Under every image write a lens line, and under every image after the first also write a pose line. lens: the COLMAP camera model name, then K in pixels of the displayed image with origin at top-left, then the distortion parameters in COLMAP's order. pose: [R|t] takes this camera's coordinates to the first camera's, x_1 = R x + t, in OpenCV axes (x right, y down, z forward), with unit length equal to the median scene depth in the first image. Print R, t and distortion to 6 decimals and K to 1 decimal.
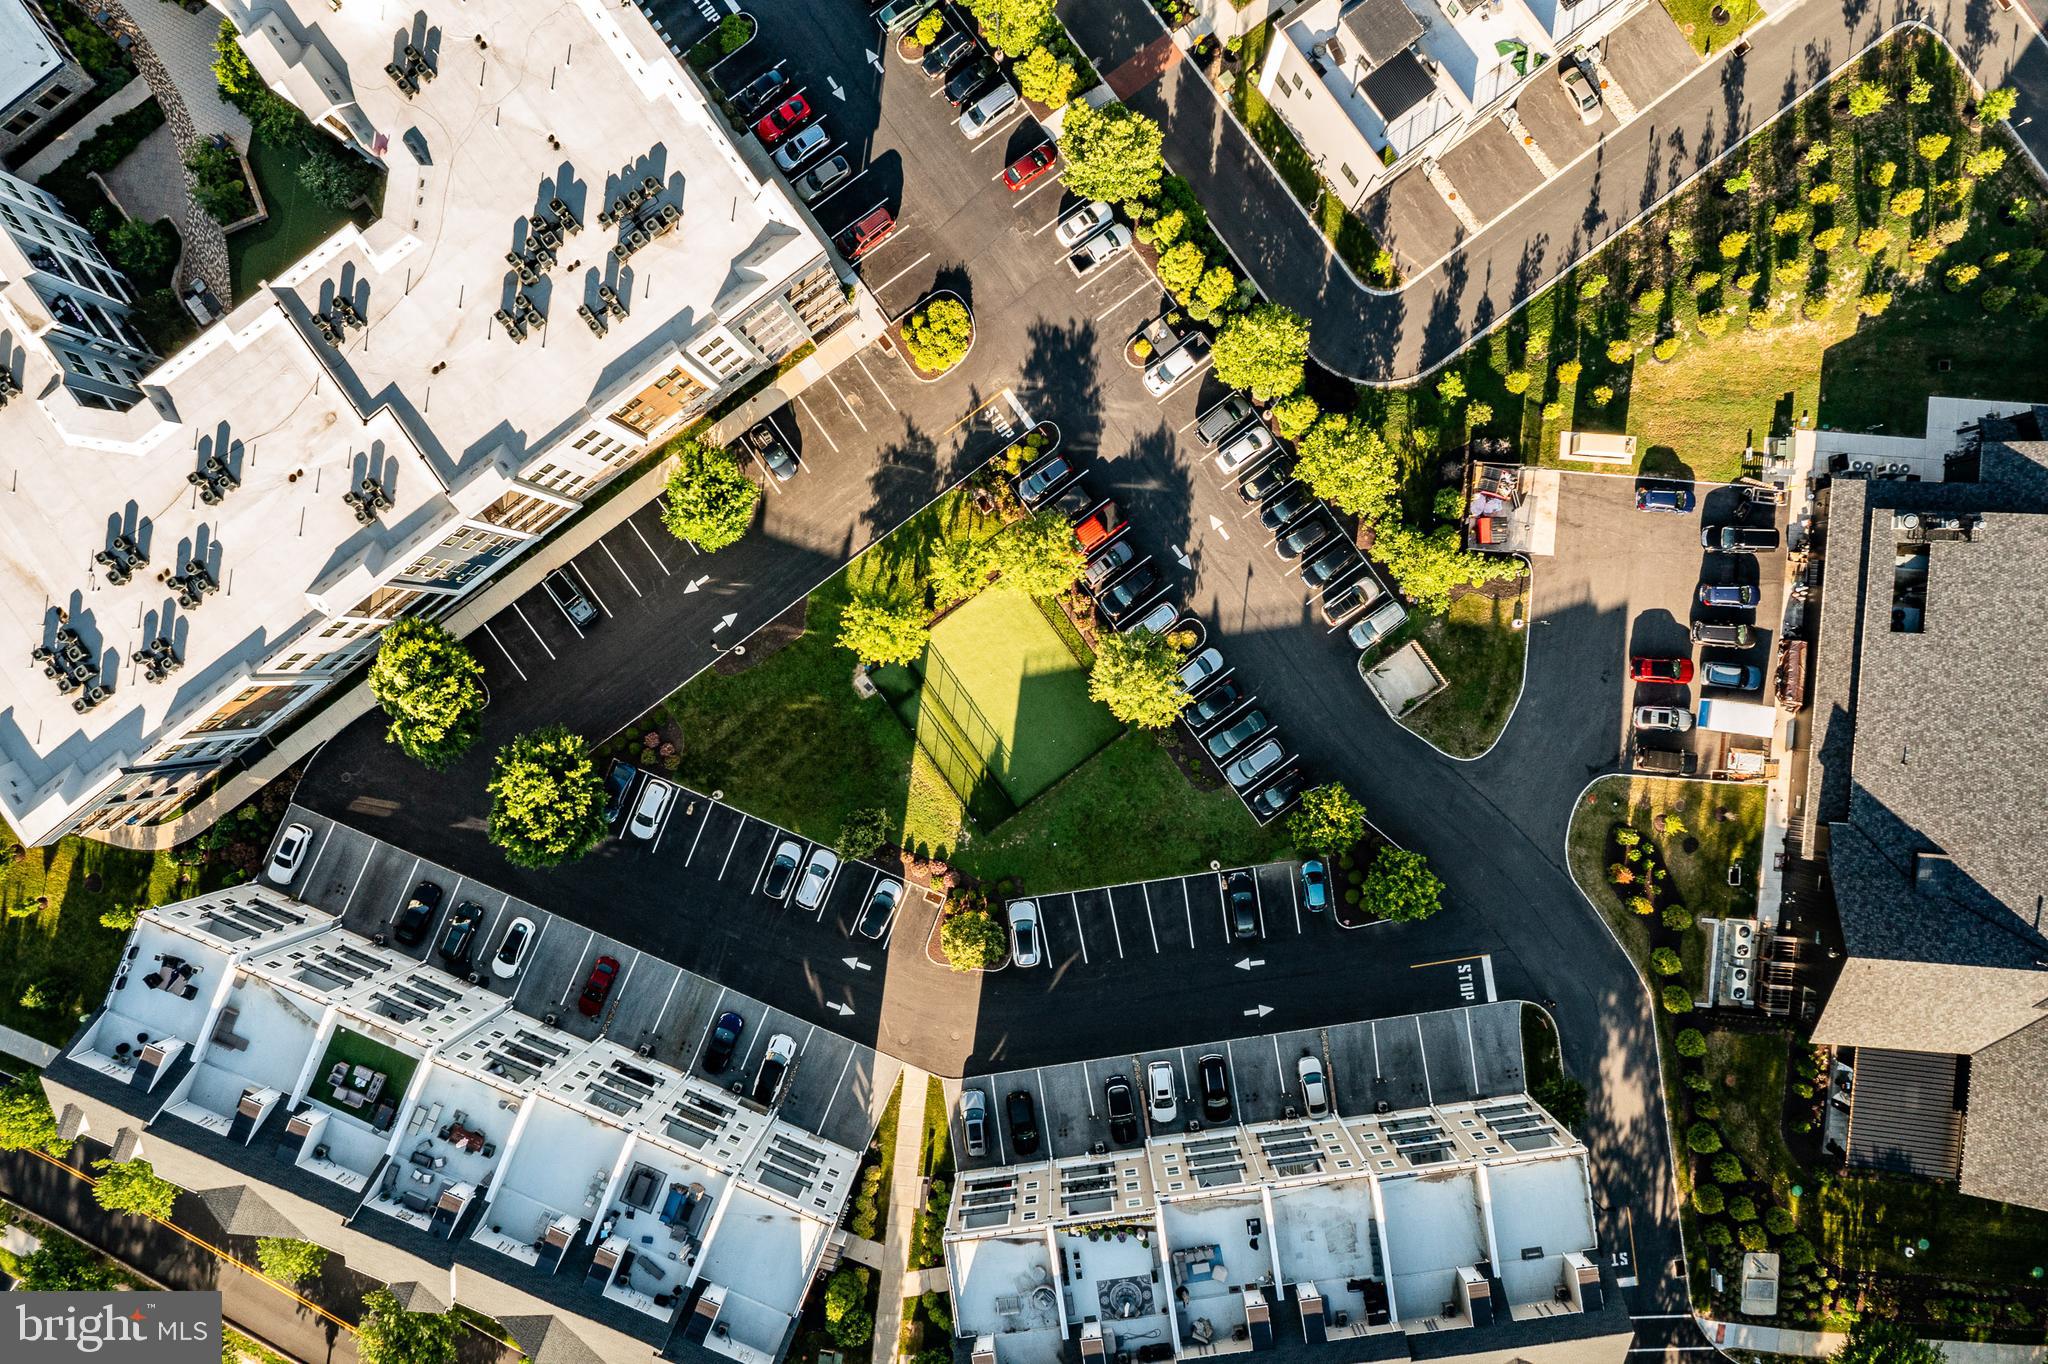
lens RADIAL K [[1624.7, 0, 1023.2], [0, 1624.7, 686.0], [0, 0, 1]] dist [-0.009196, -0.002733]
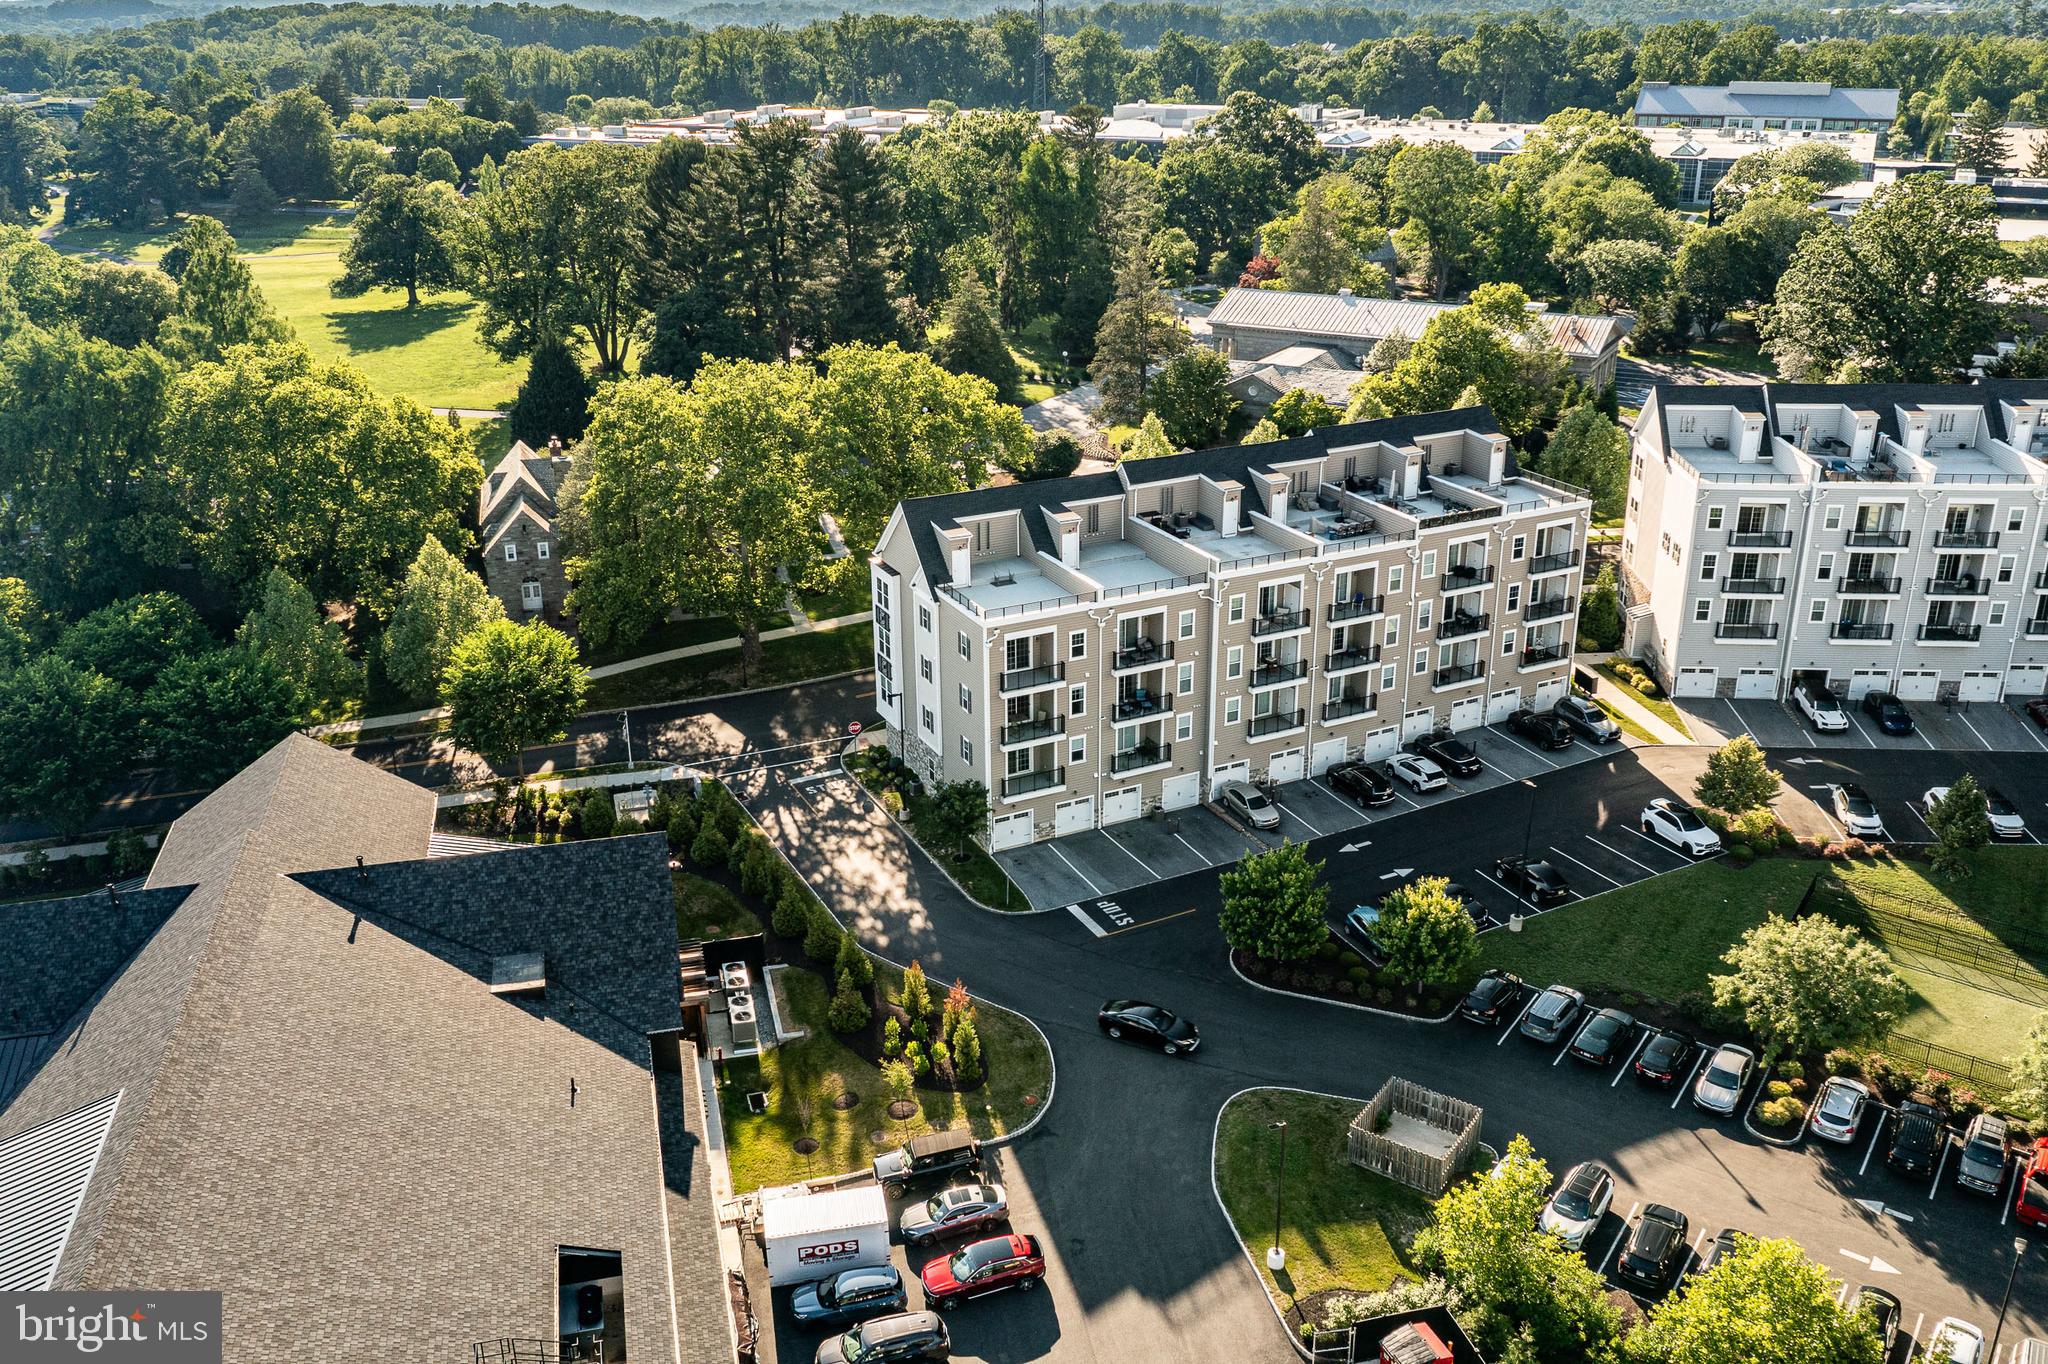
lens RADIAL K [[1729.7, 0, 1018.5], [0, 1729.7, 647.7], [0, 0, 1]] dist [-0.022240, 0.012361]
pose [[-0.948810, 0.141543, -0.282355, 0.511122], [-0.314615, -0.344688, 0.884425, -0.435007], [0.027860, 0.927985, 0.371575, 0.608949]]
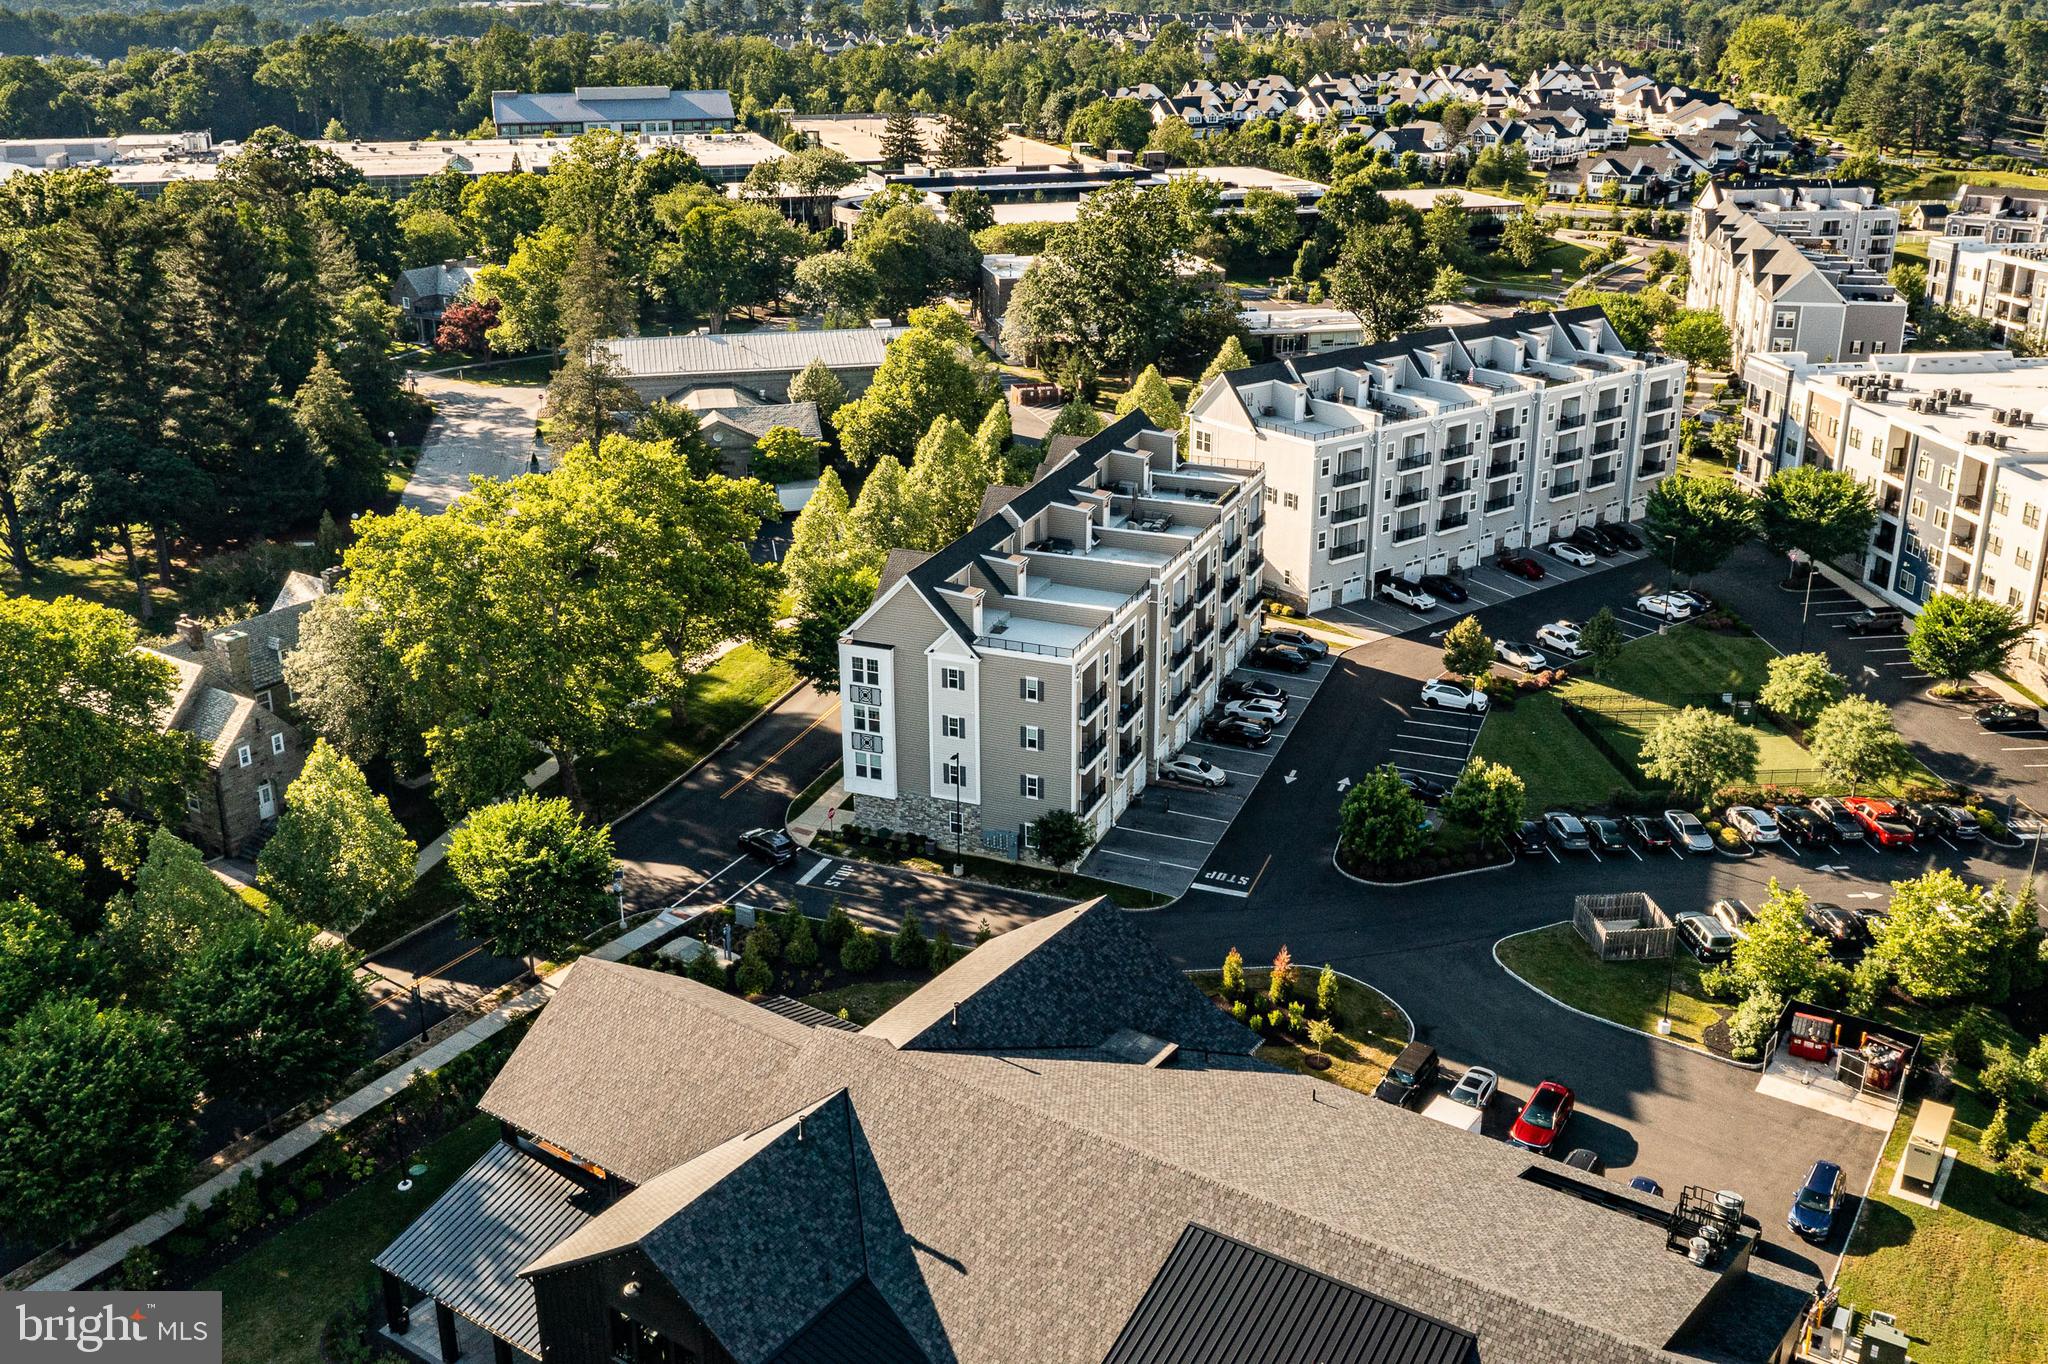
lens RADIAL K [[1835.3, 0, 1030.2], [0, 1835.3, 632.0], [0, 0, 1]] dist [-0.009430, -0.000316]
pose [[-0.498035, 0.316079, -0.807499, 1.030693], [-0.867147, -0.177140, 0.465486, -0.140697], [0.004090, 0.932049, 0.362309, 0.548677]]
